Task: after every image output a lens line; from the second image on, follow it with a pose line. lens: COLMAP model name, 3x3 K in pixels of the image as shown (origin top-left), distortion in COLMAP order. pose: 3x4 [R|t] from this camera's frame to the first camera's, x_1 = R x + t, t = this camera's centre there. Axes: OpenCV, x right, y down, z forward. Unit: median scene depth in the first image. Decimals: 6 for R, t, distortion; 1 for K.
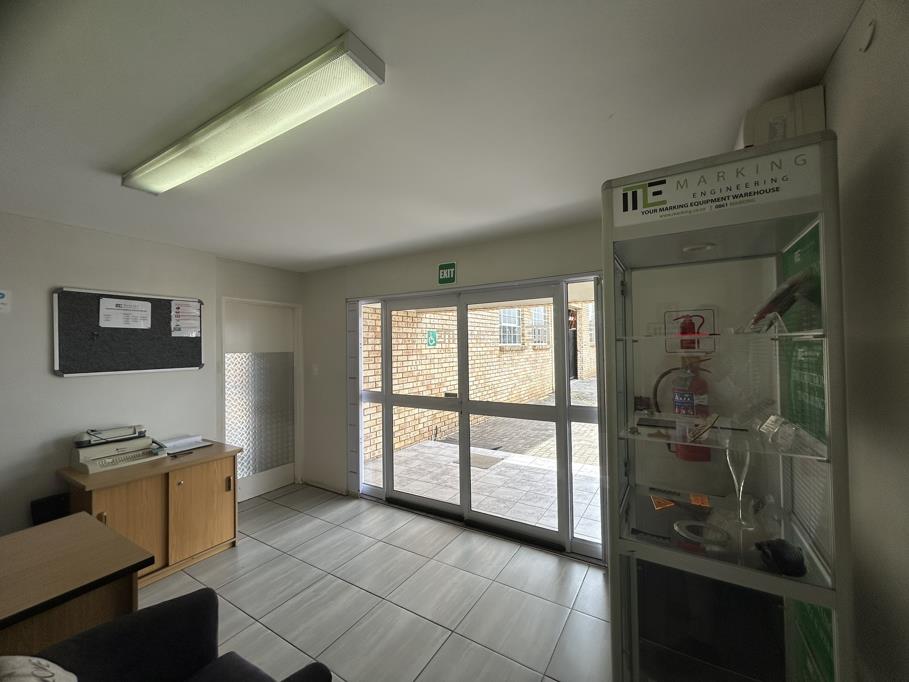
lens RADIAL K [[366.8, 0, 452.0], [0, 366.8, 339.5], [0, 0, 1]] dist [-0.001662, 0.000185]
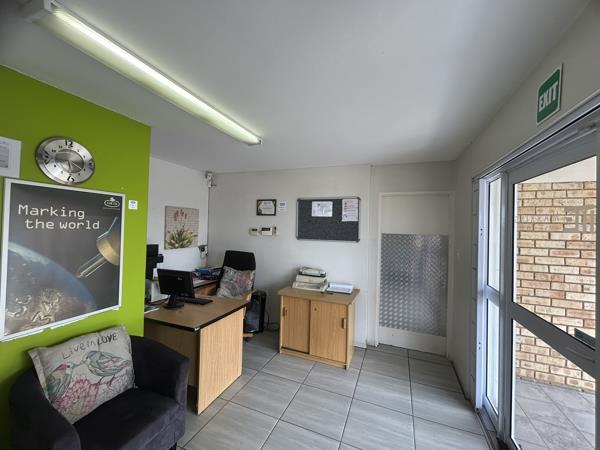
lens RADIAL K [[242.1, 0, 299.3], [0, 242.1, 225.4], [0, 0, 1]] dist [-0.001662, 0.000185]
pose [[0.168204, 0.012546, -0.985672, 0.273191], [-0.010647, 0.999884, 0.010910, 0.000865], [0.985695, 0.008659, 0.168318, 0.623361]]
